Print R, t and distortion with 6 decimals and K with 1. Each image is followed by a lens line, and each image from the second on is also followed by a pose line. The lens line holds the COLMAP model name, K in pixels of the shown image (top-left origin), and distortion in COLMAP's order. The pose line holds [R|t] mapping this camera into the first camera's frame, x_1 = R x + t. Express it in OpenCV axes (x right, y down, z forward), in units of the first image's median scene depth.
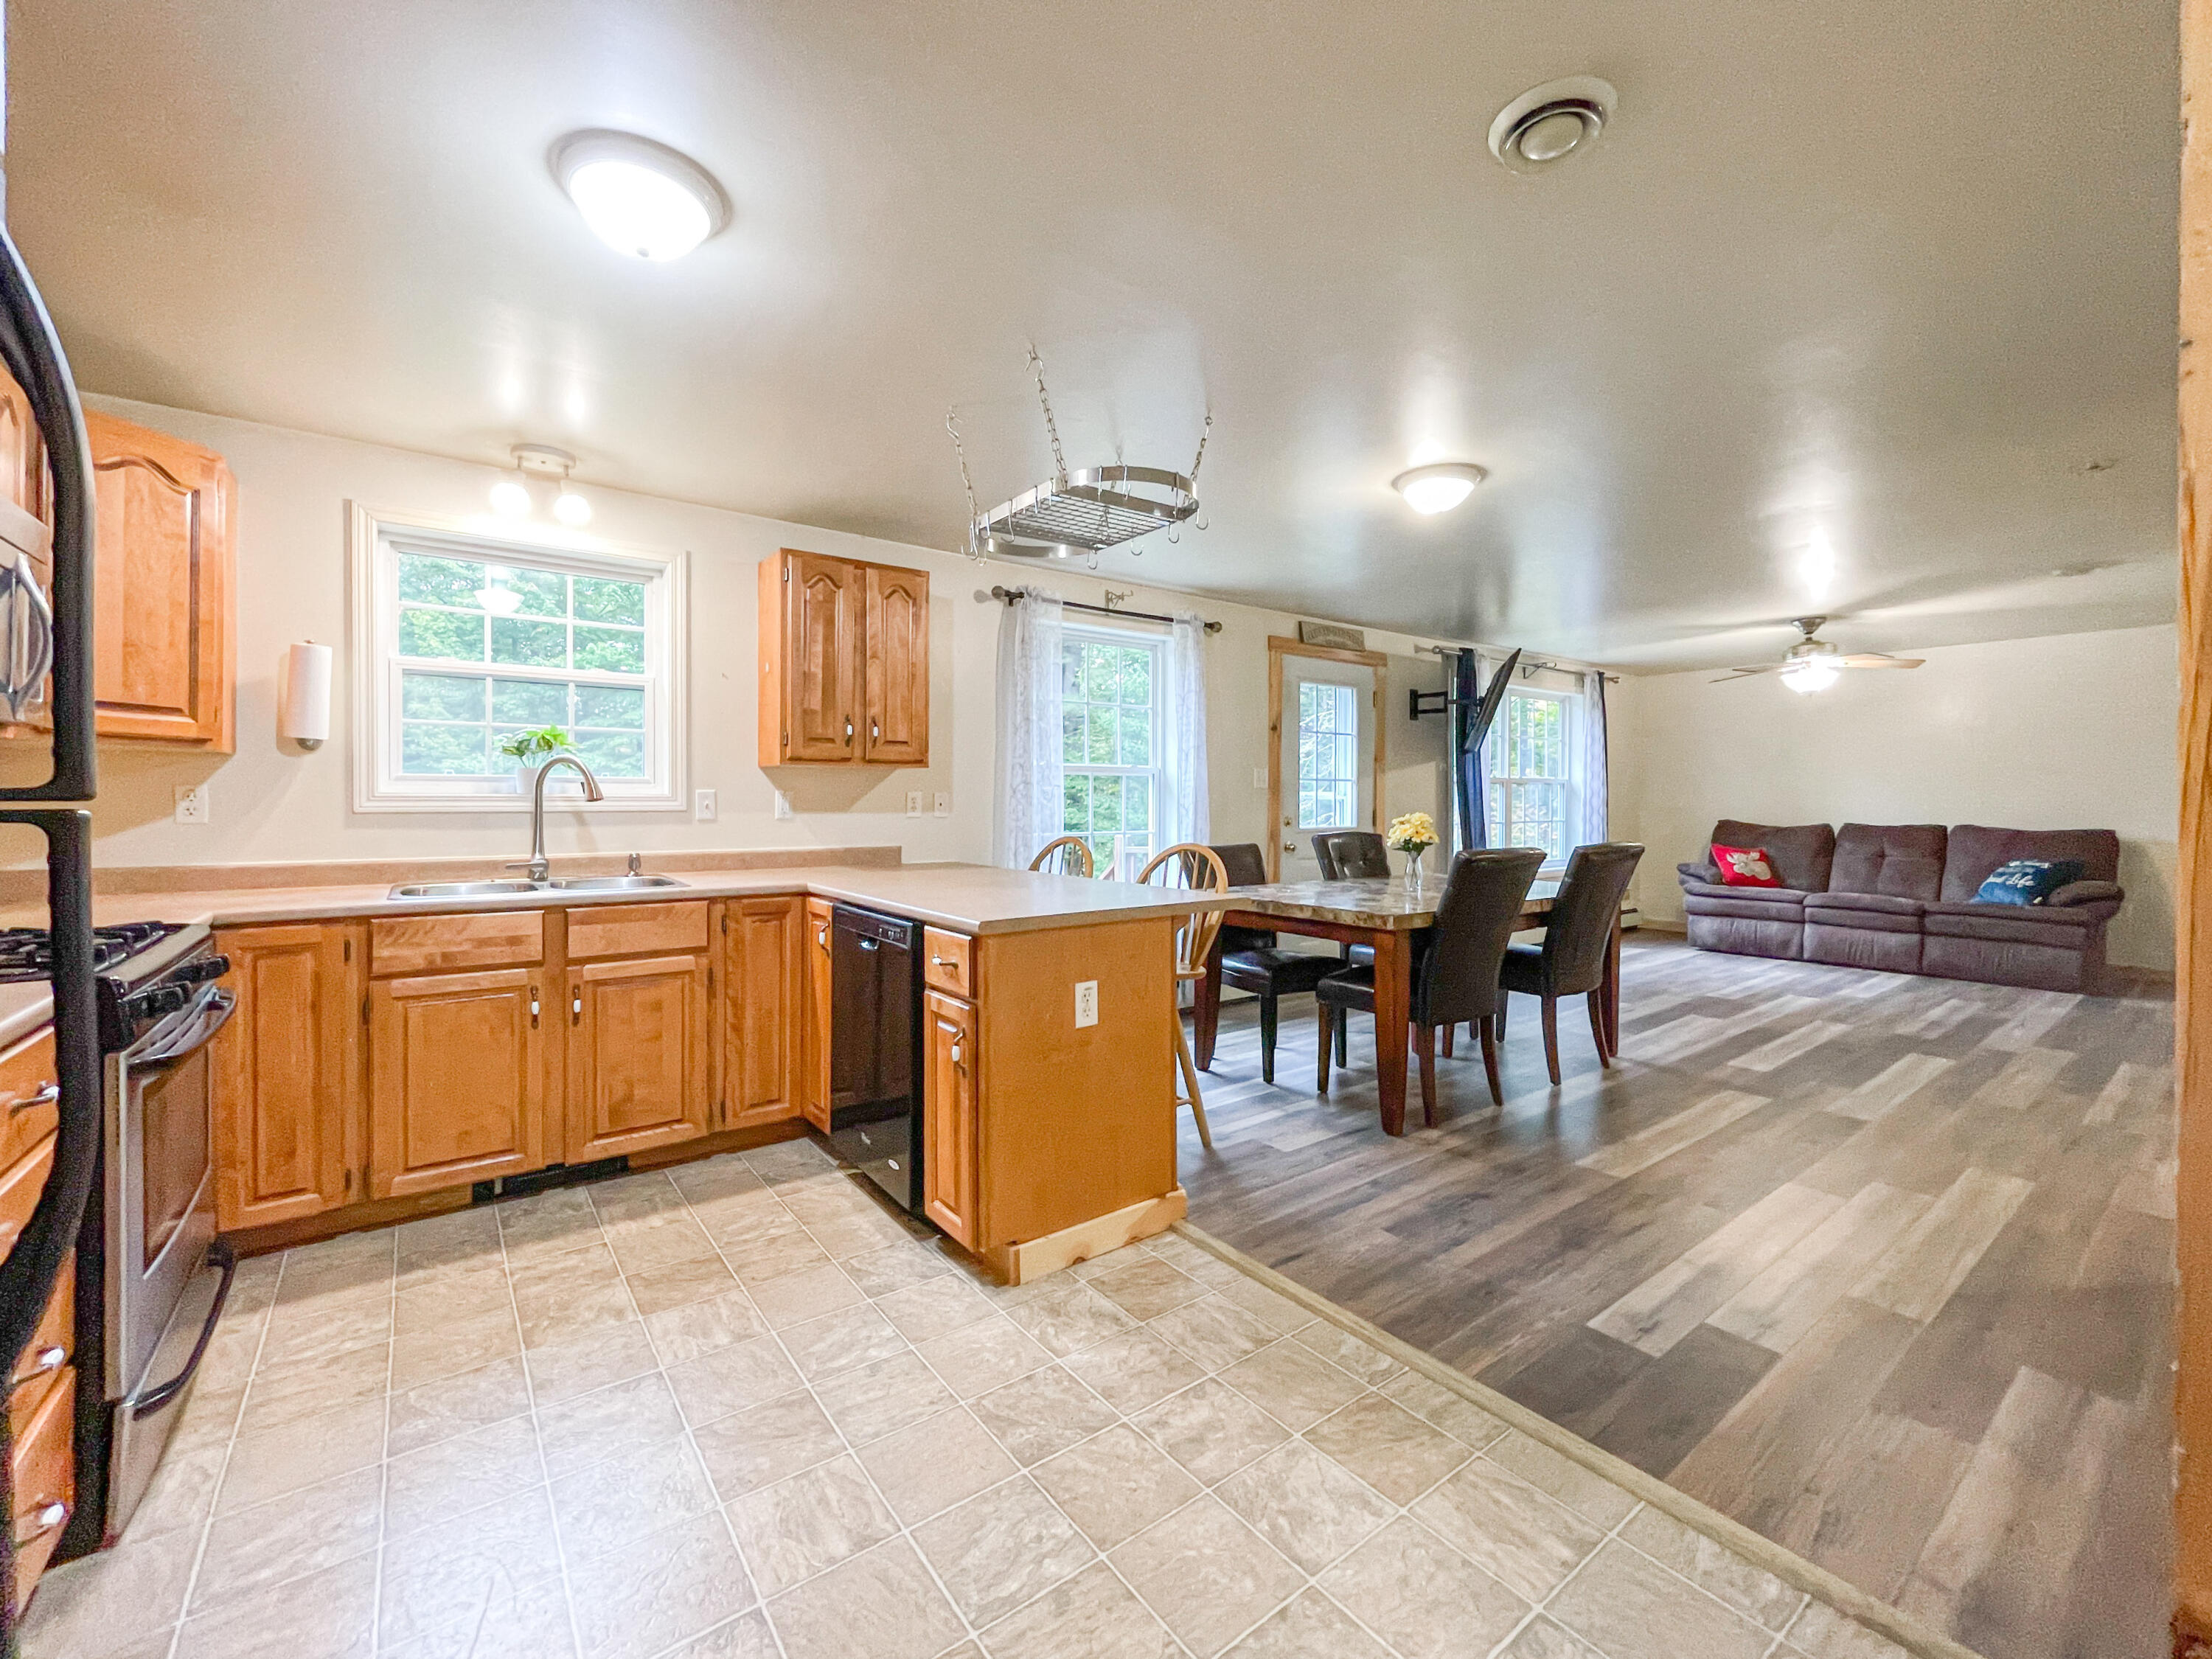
lens RADIAL K [[908.8, 0, 1111.7], [0, 908.8, 806.5], [0, 0, 1]] dist [-0.003600, -0.000222]
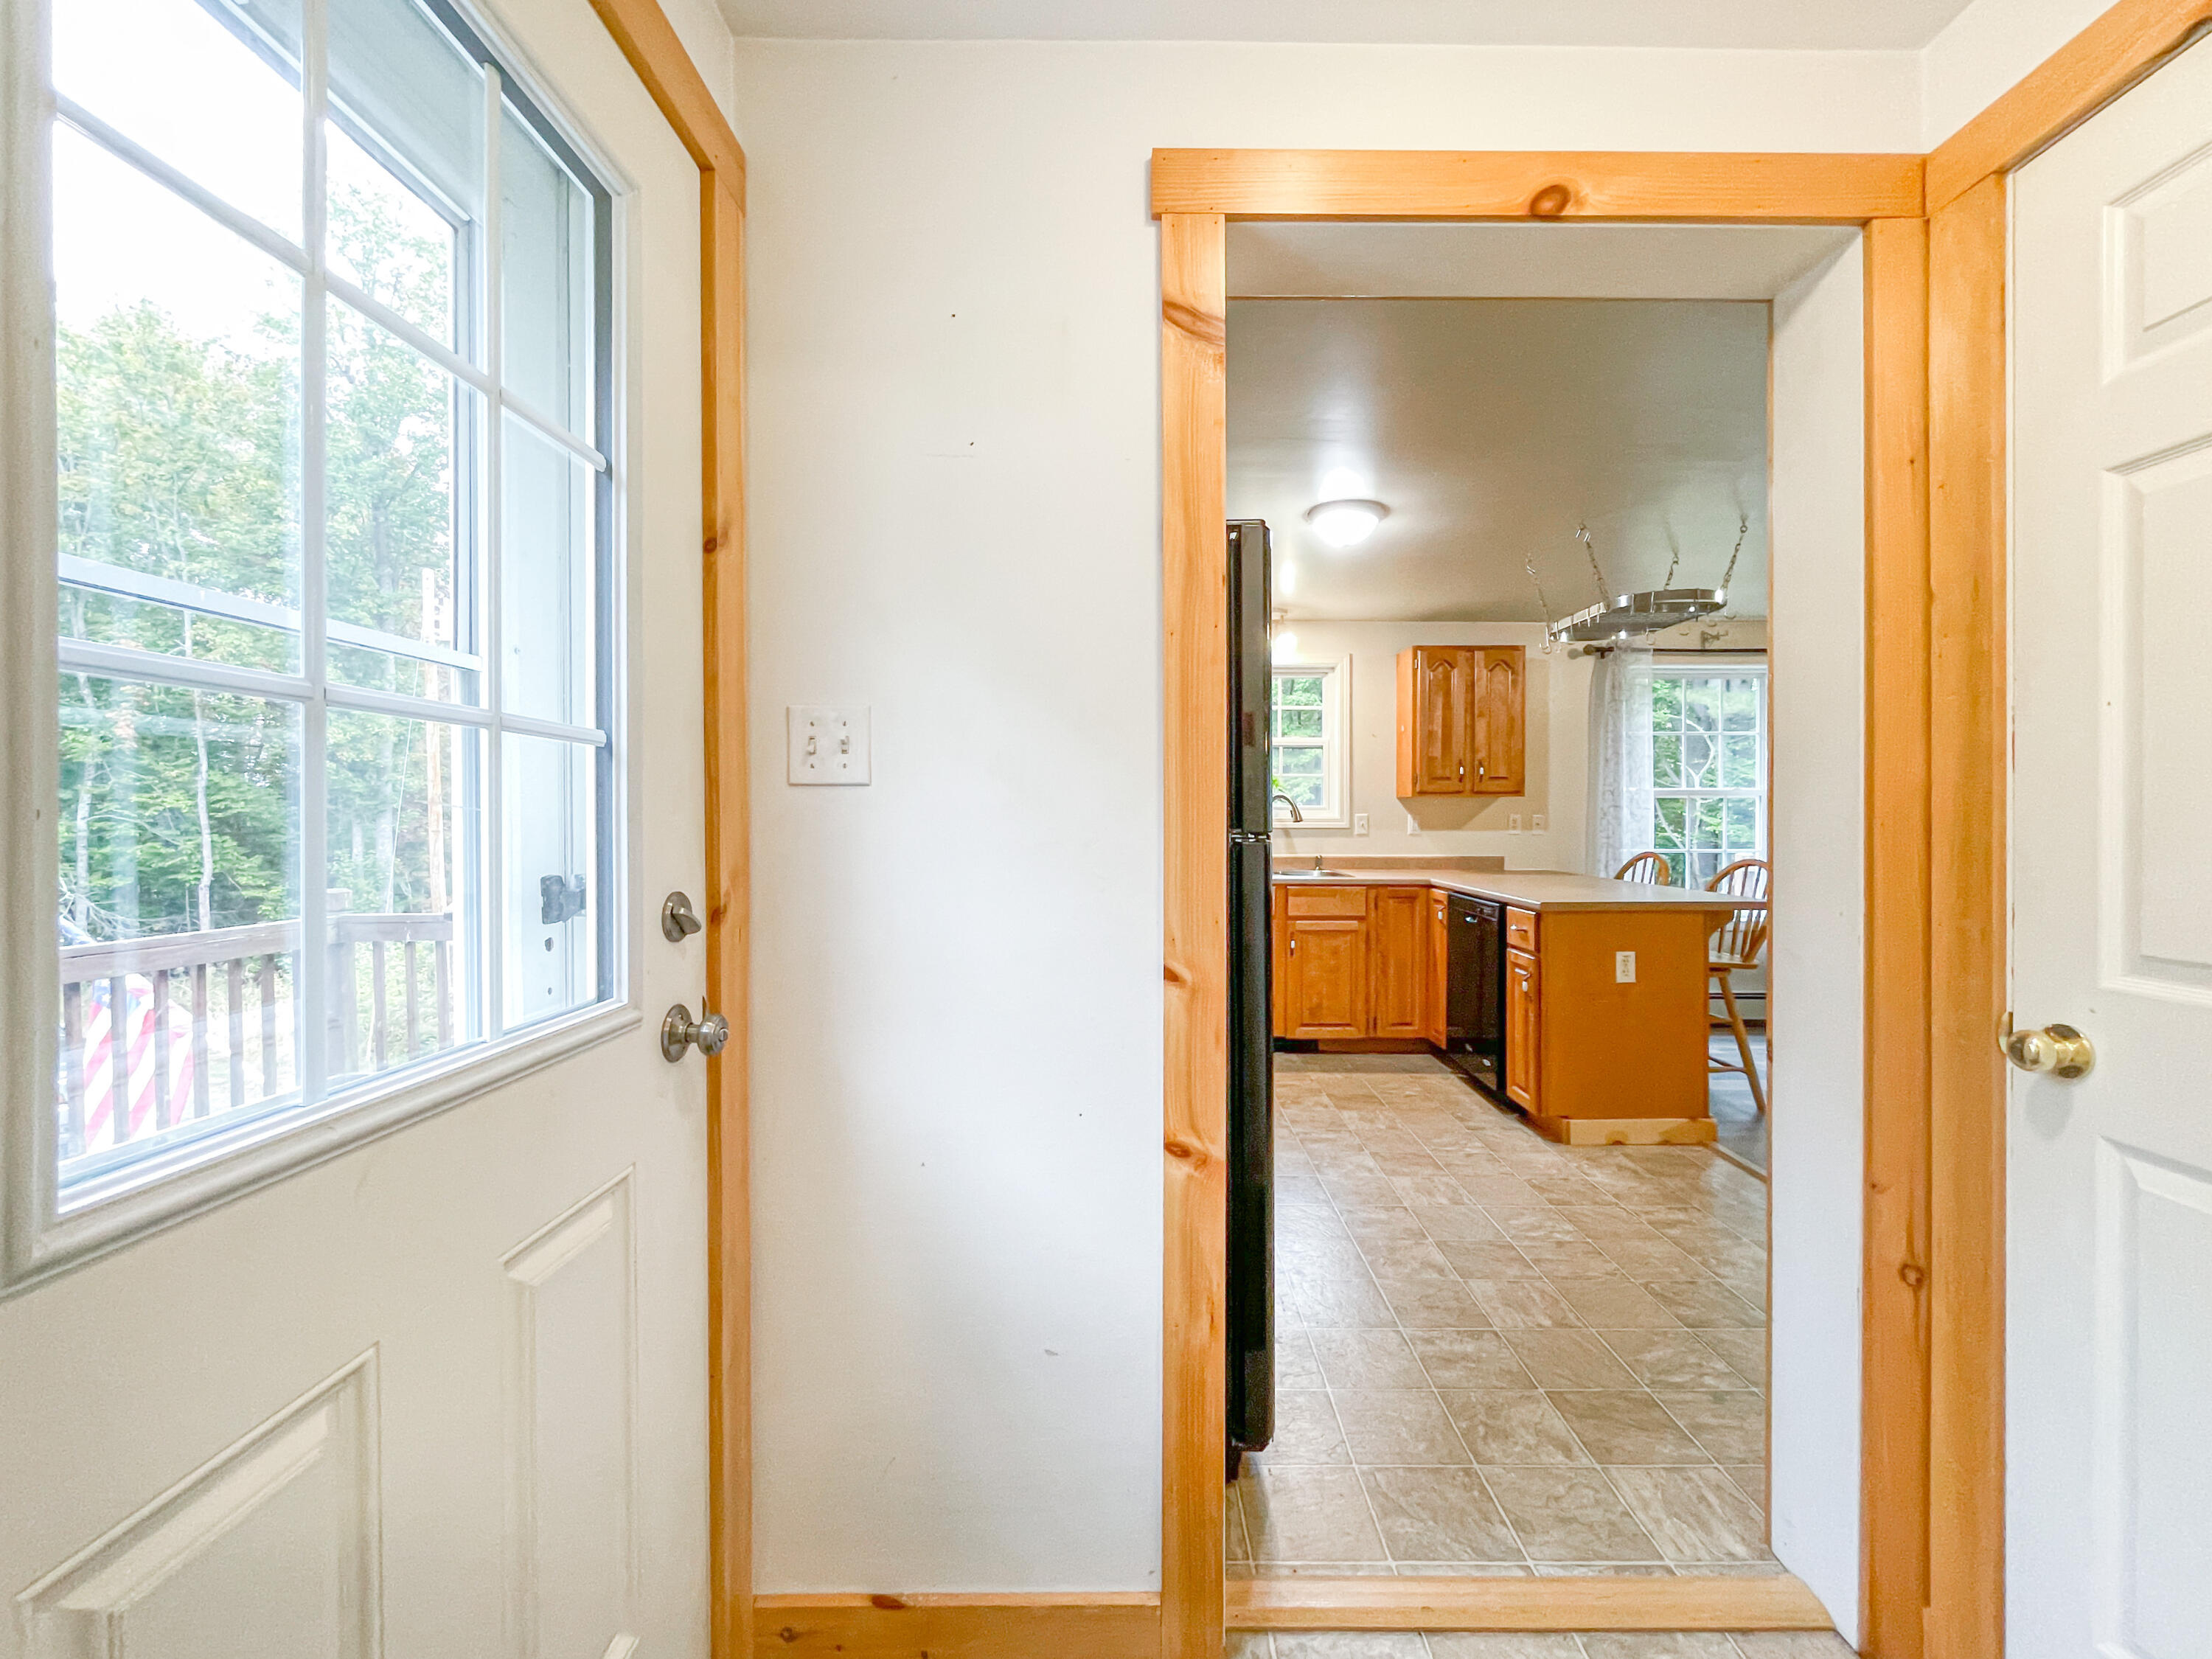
lens RADIAL K [[908.8, 0, 1110.3], [0, 908.8, 819.6], [0, 0, 1]] dist [-0.003600, -0.000222]
pose [[0.786965, 0.002008, -0.616994, 0.168705], [-0.001417, 0.999998, 0.001447, -0.012836], [0.616996, -0.000264, 0.786966, -0.491635]]
